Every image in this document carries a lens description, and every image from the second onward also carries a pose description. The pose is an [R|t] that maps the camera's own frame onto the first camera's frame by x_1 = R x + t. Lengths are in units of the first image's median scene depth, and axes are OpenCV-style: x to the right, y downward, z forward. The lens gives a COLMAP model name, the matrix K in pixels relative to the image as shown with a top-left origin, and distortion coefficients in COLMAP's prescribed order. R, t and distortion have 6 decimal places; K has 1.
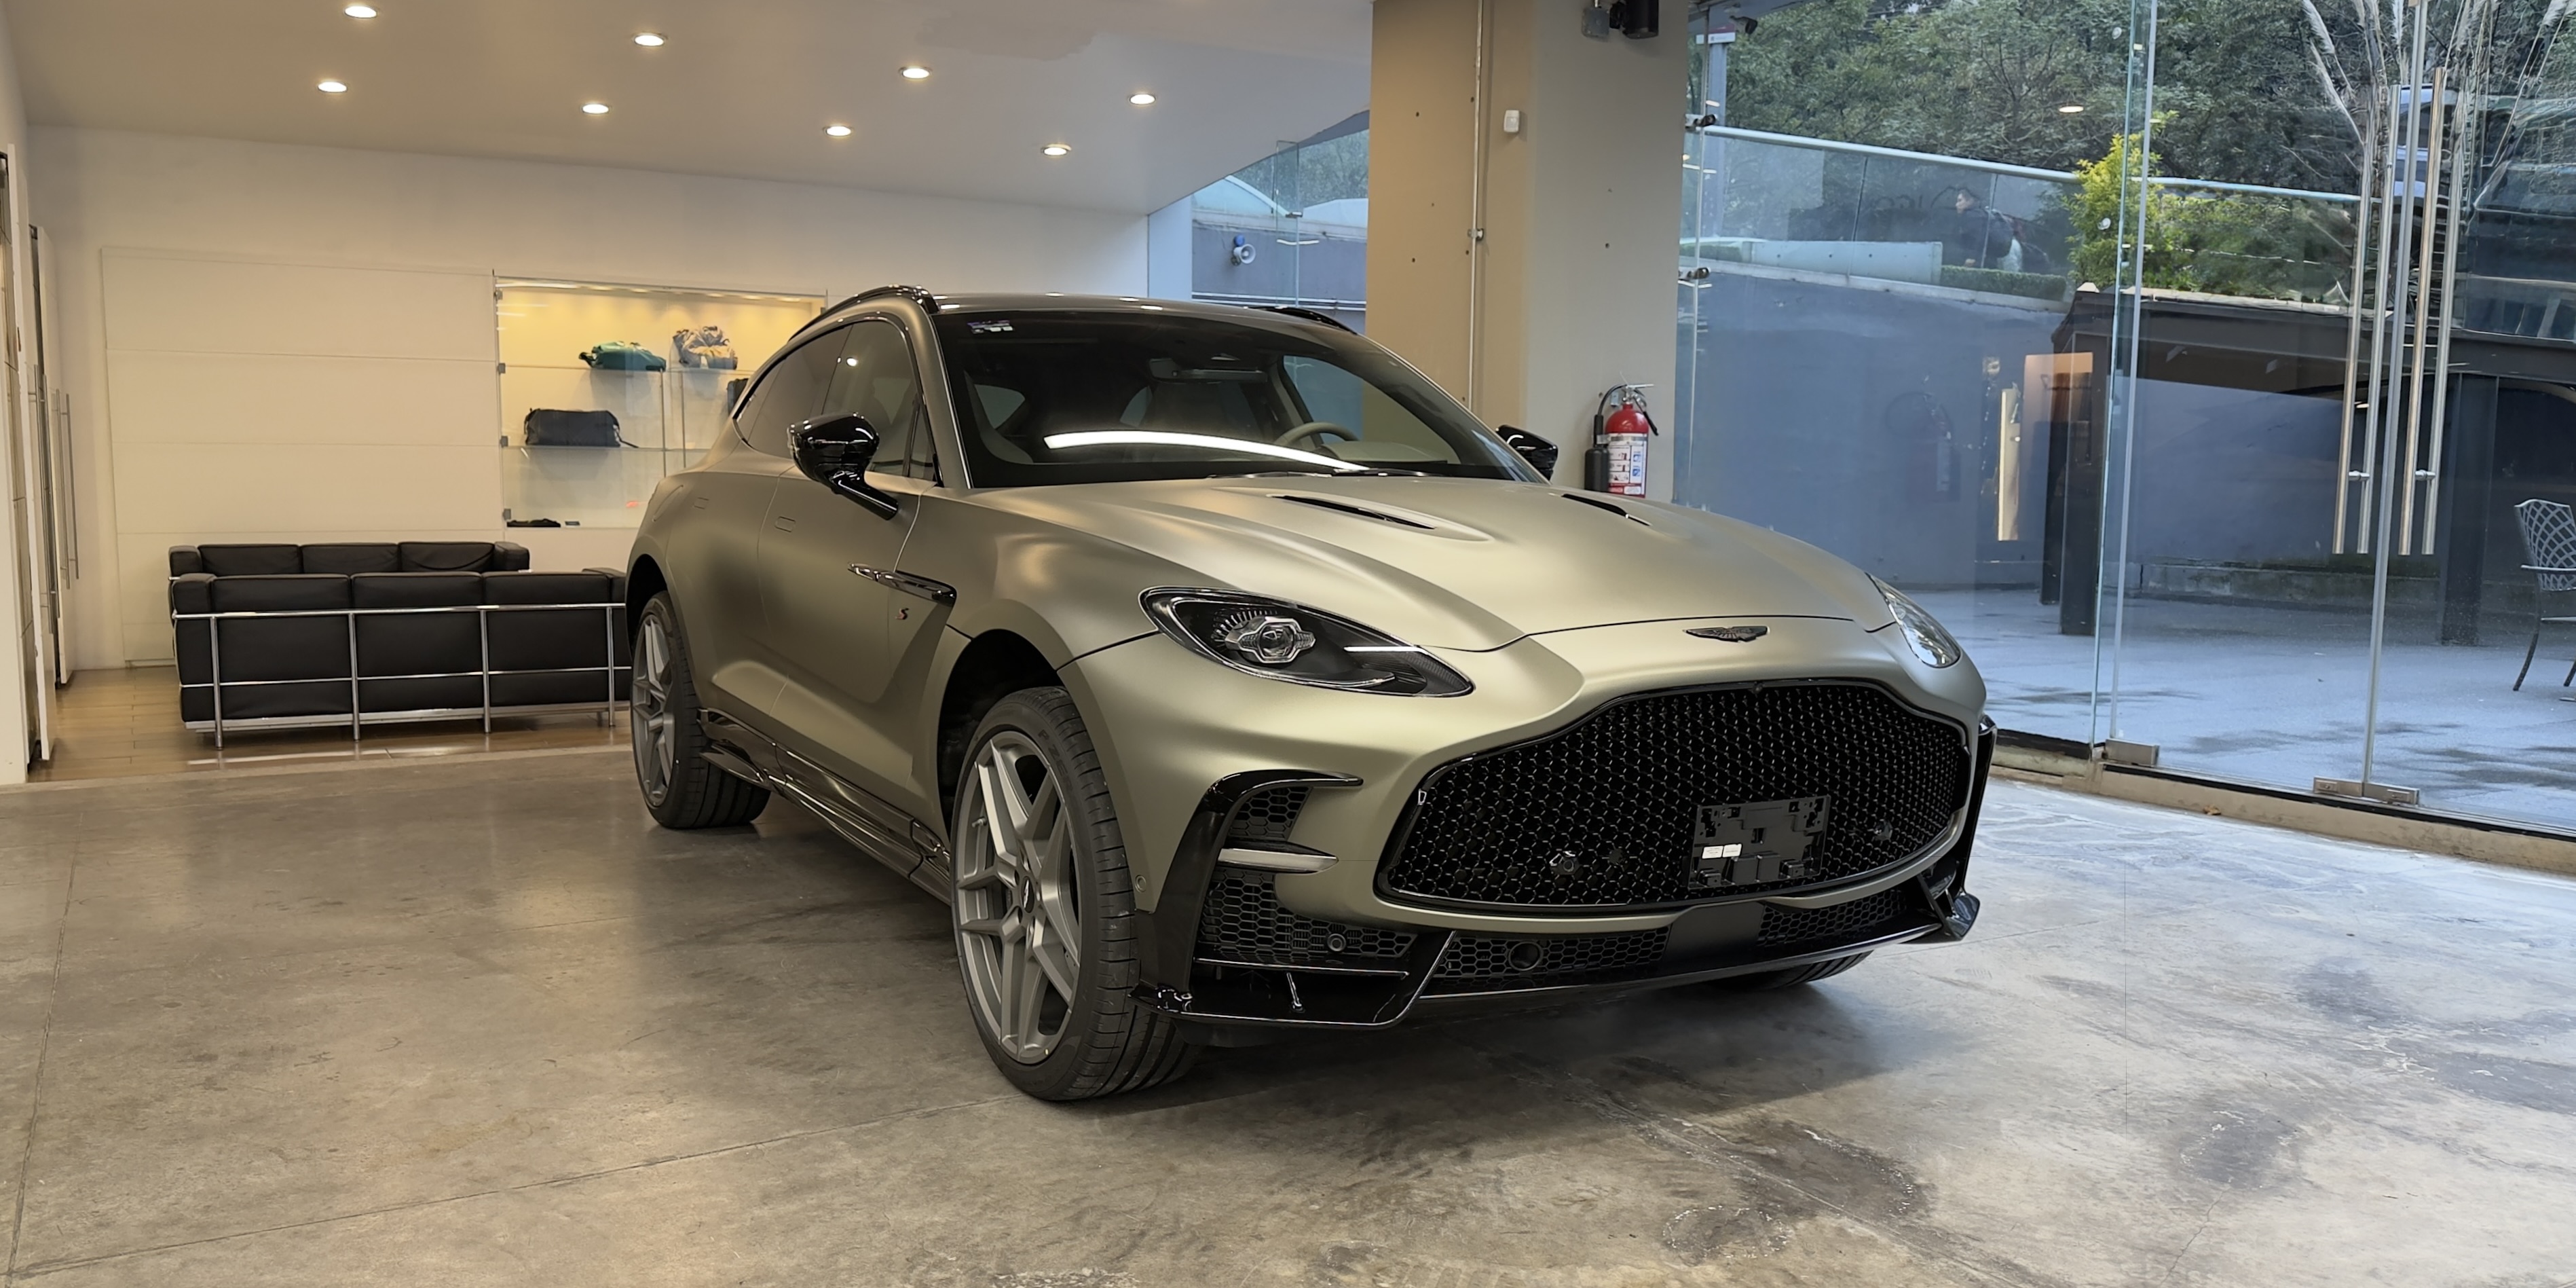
lens RADIAL K [[1929.2, 0, 1235.1], [0, 1929.2, 694.5], [0, 0, 1]] dist [0.125666, -0.250750]
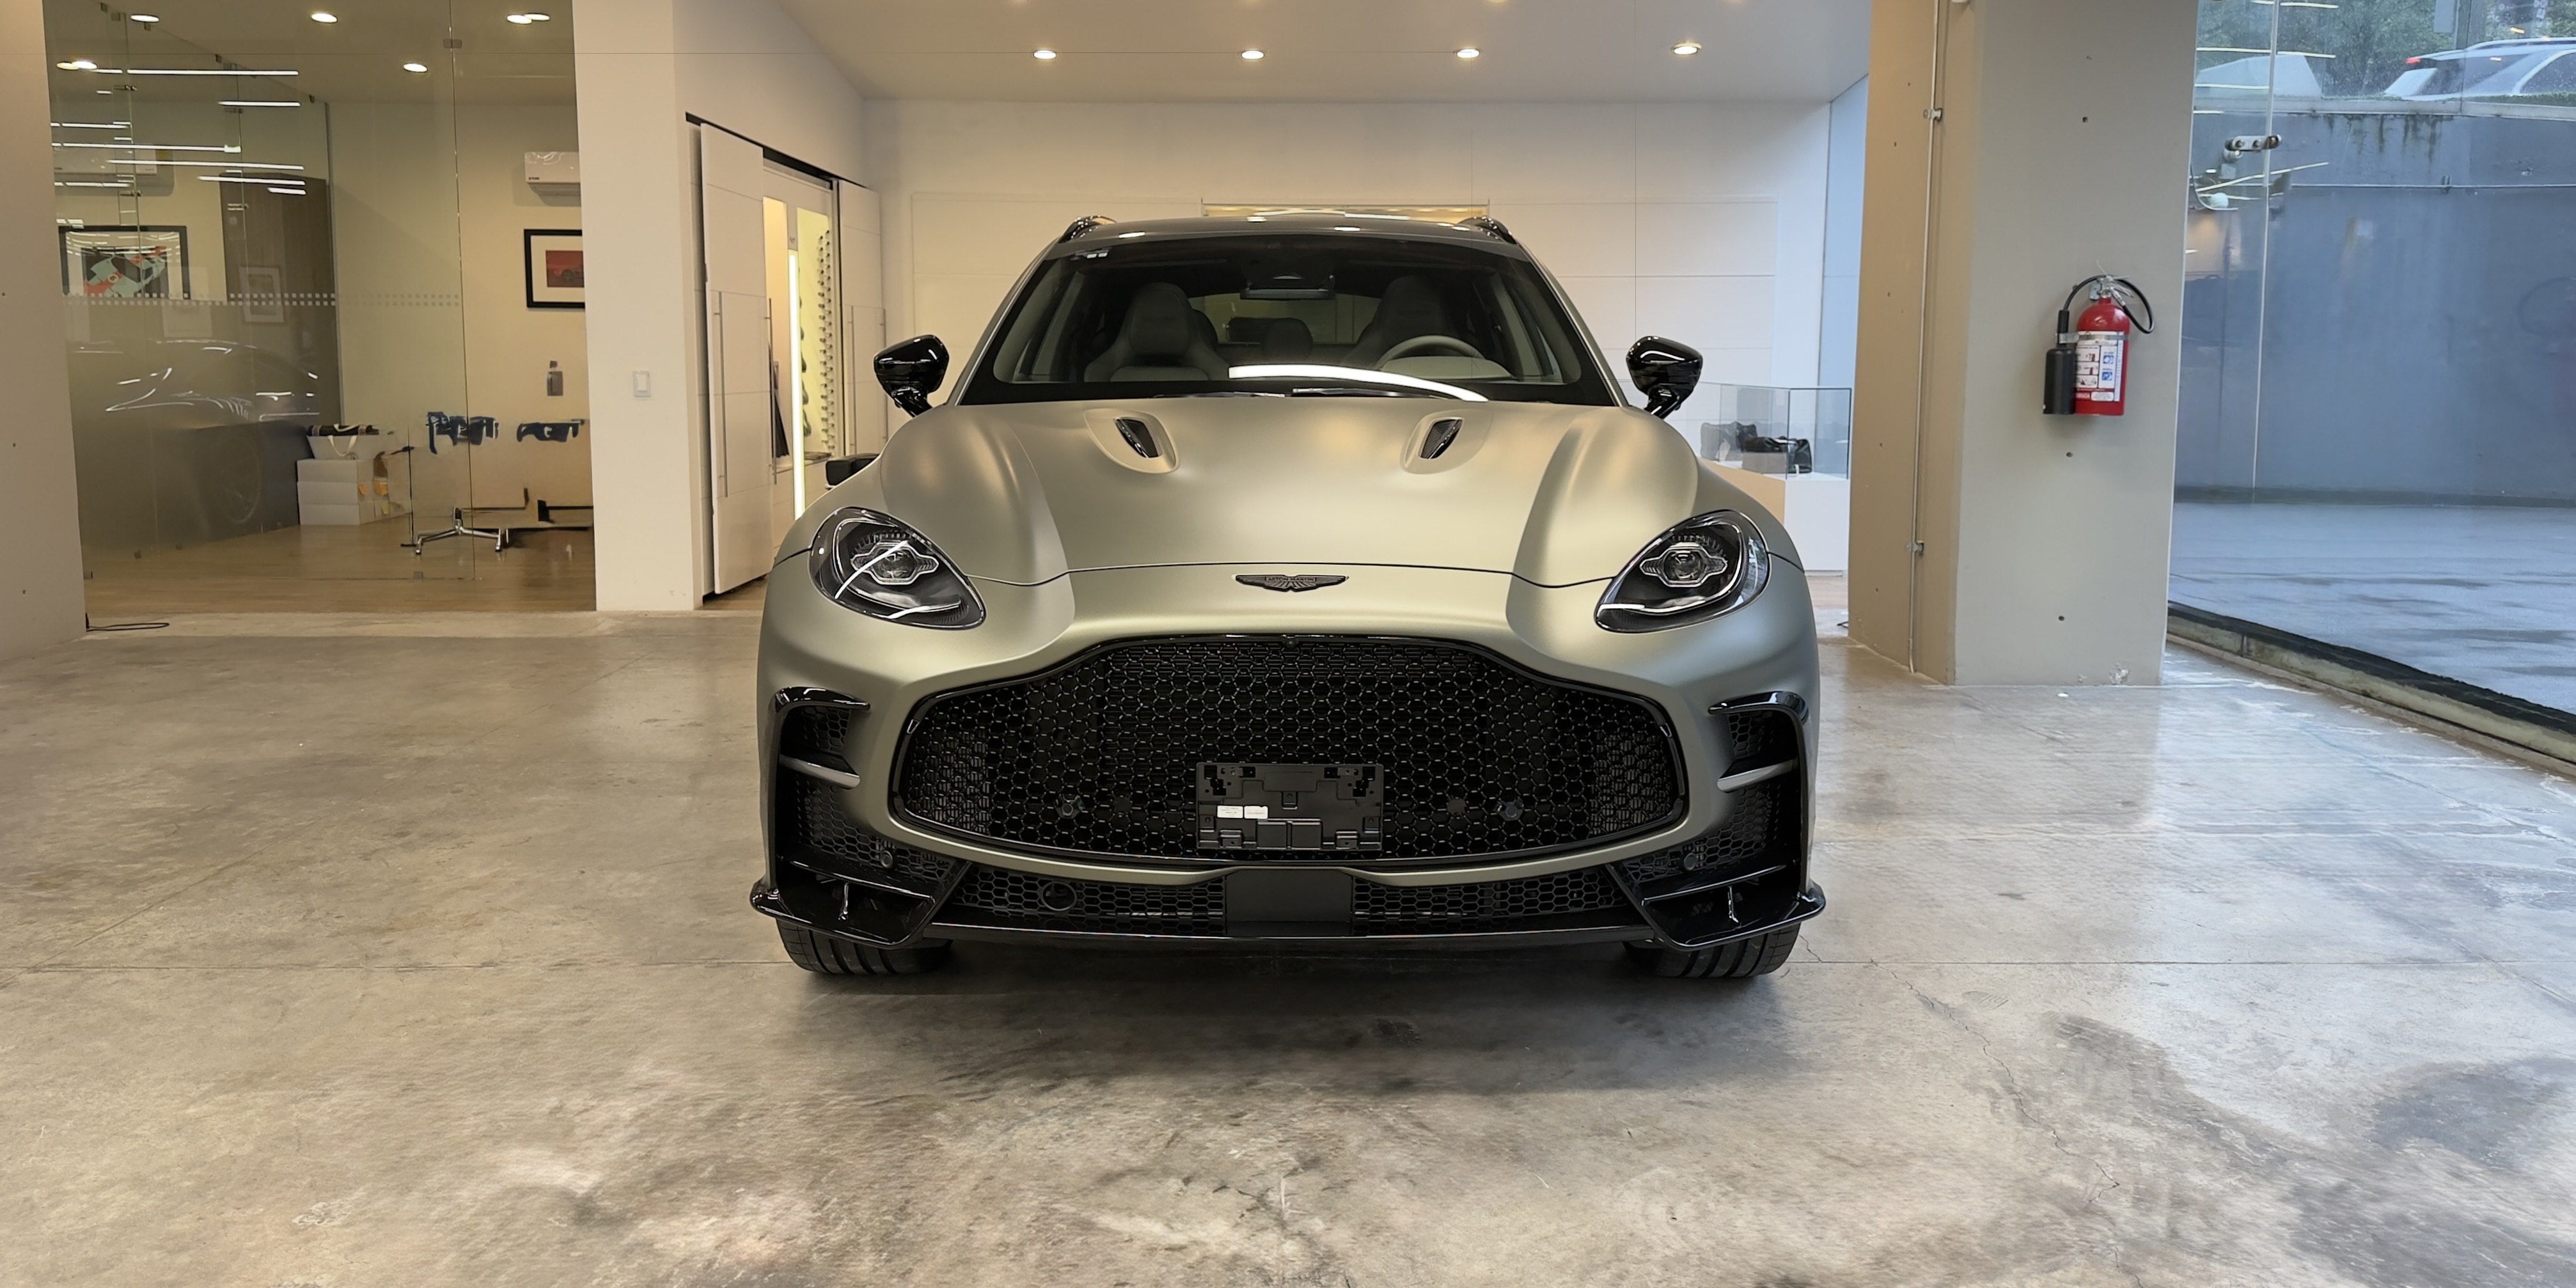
lens RADIAL K [[1832.3, 0, 1339.1], [0, 1832.3, 548.9], [0, 0, 1]] dist [0.100170, -0.196000]
pose [[0.873812, 0.048369, -0.483852, 0.577913], [-0.052342, 0.998615, 0.005300, -0.043284], [0.483438, 0.020695, 0.875134, 0.198408]]
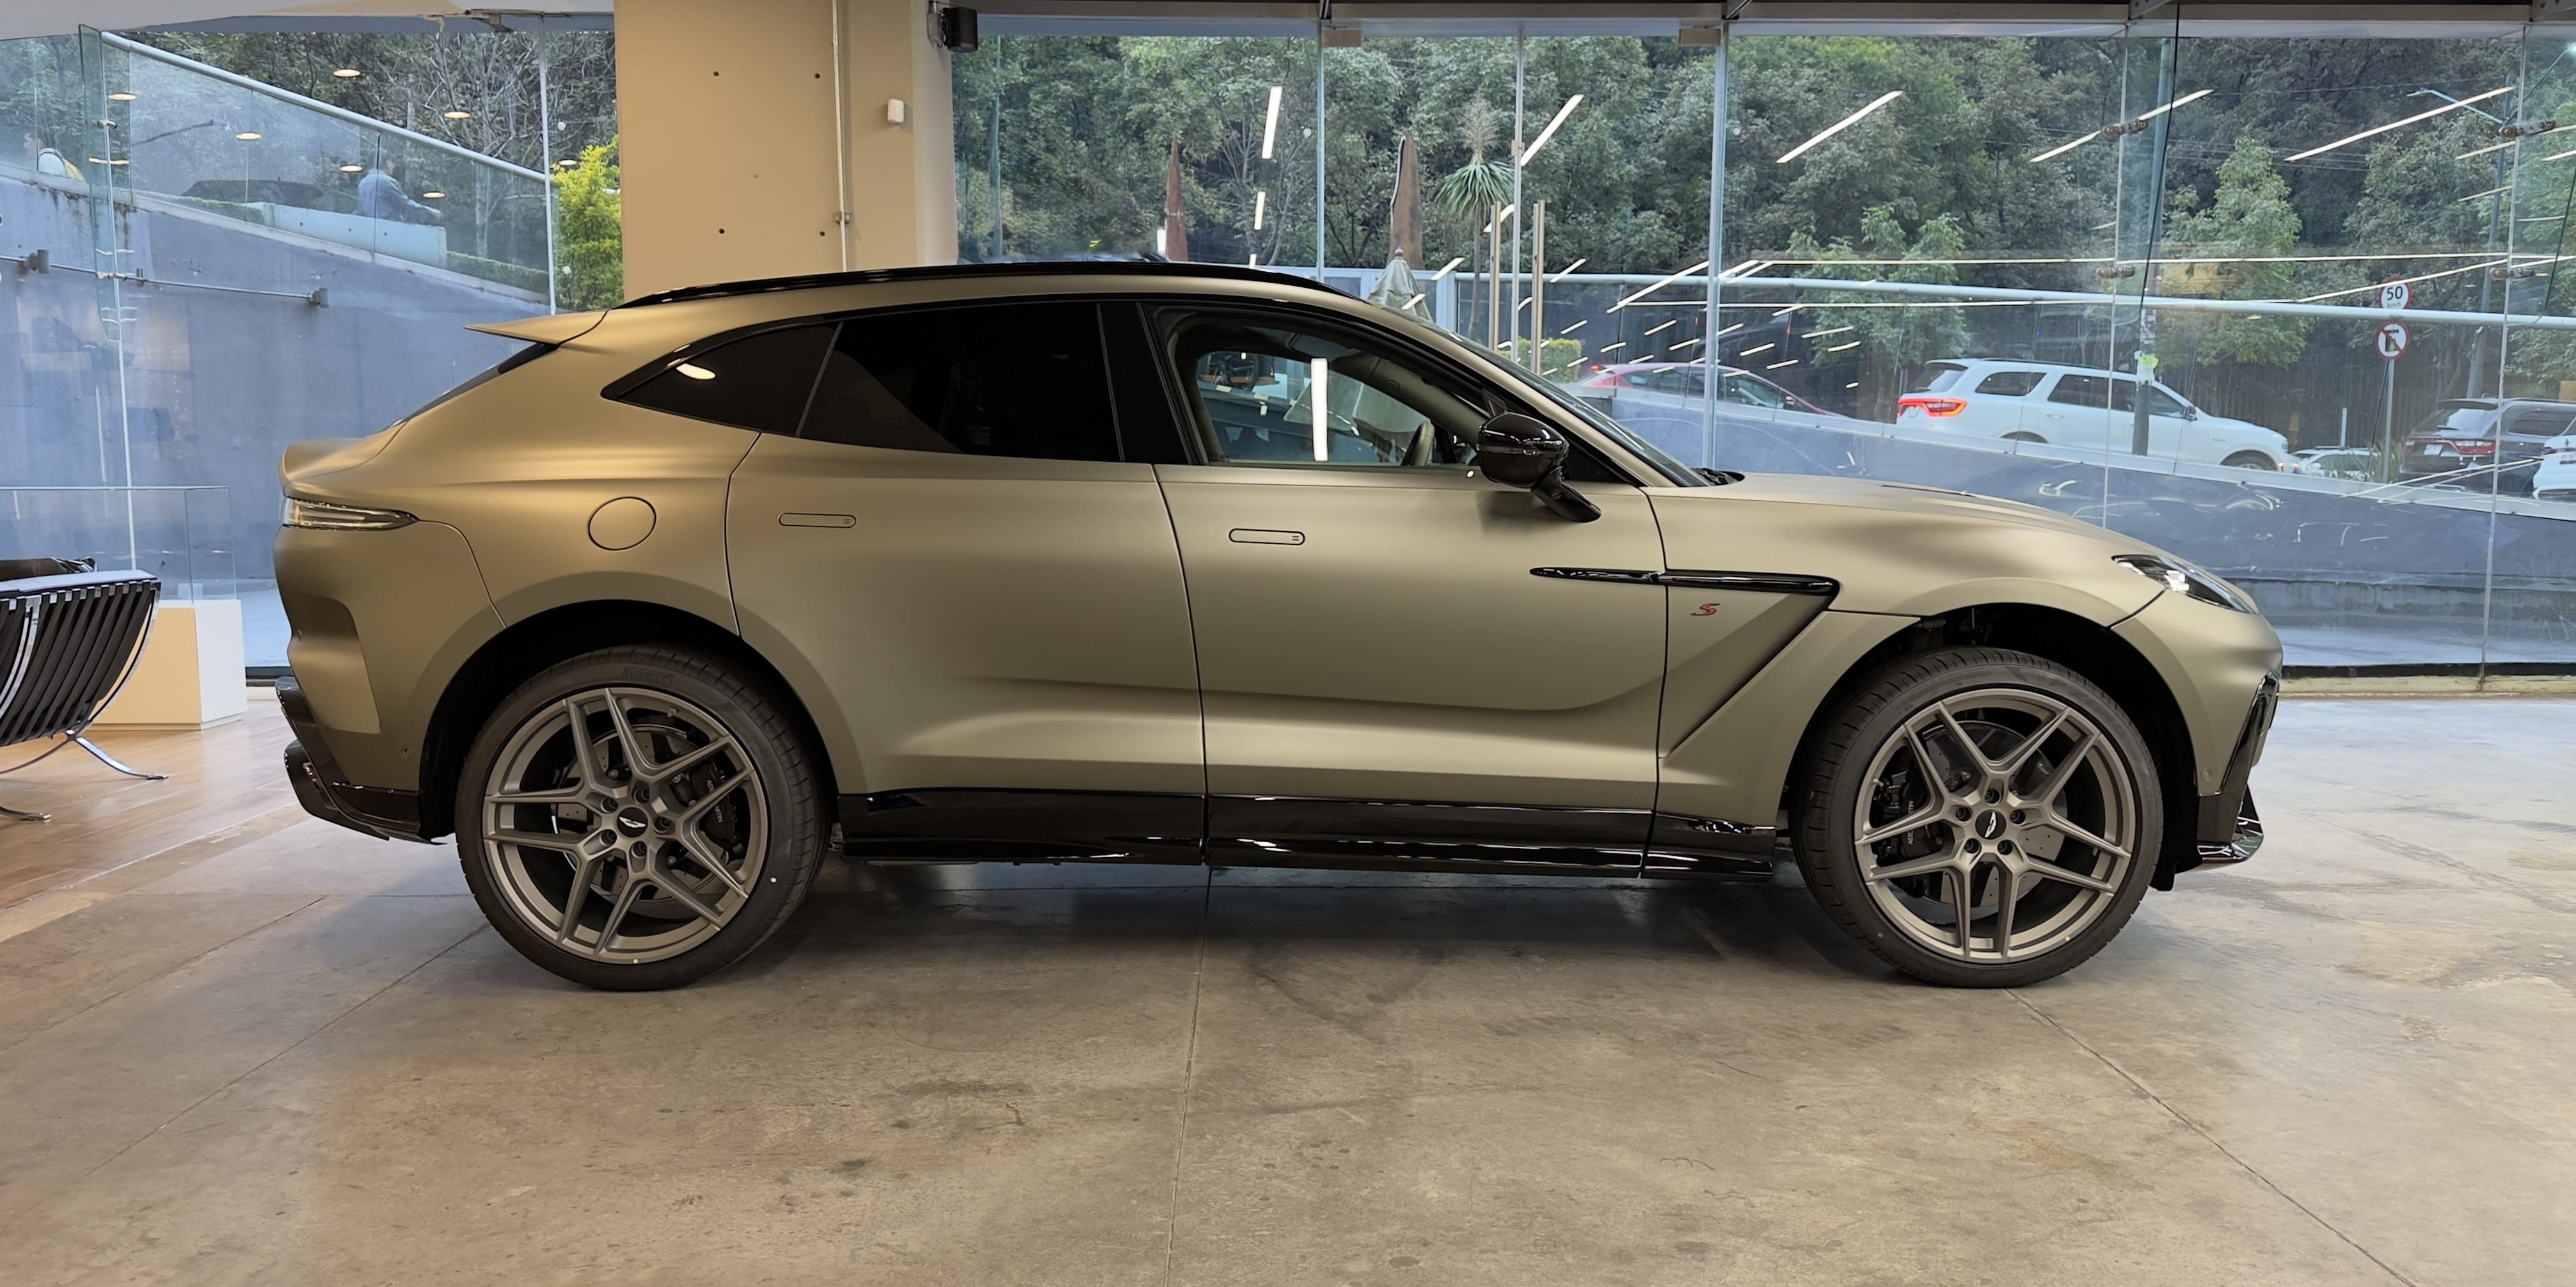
lens RADIAL K [[1832.1, 0, 1339.1], [0, 1832.1, 548.4], [0, 0, 1]] dist [0.100170, -0.196000]
pose [[0.459351, -0.047925, 0.886961, -1.144949], [0.102883, 0.994693, 0.000464, -0.091269], [-0.882276, 0.091040, 0.461844, 0.726177]]
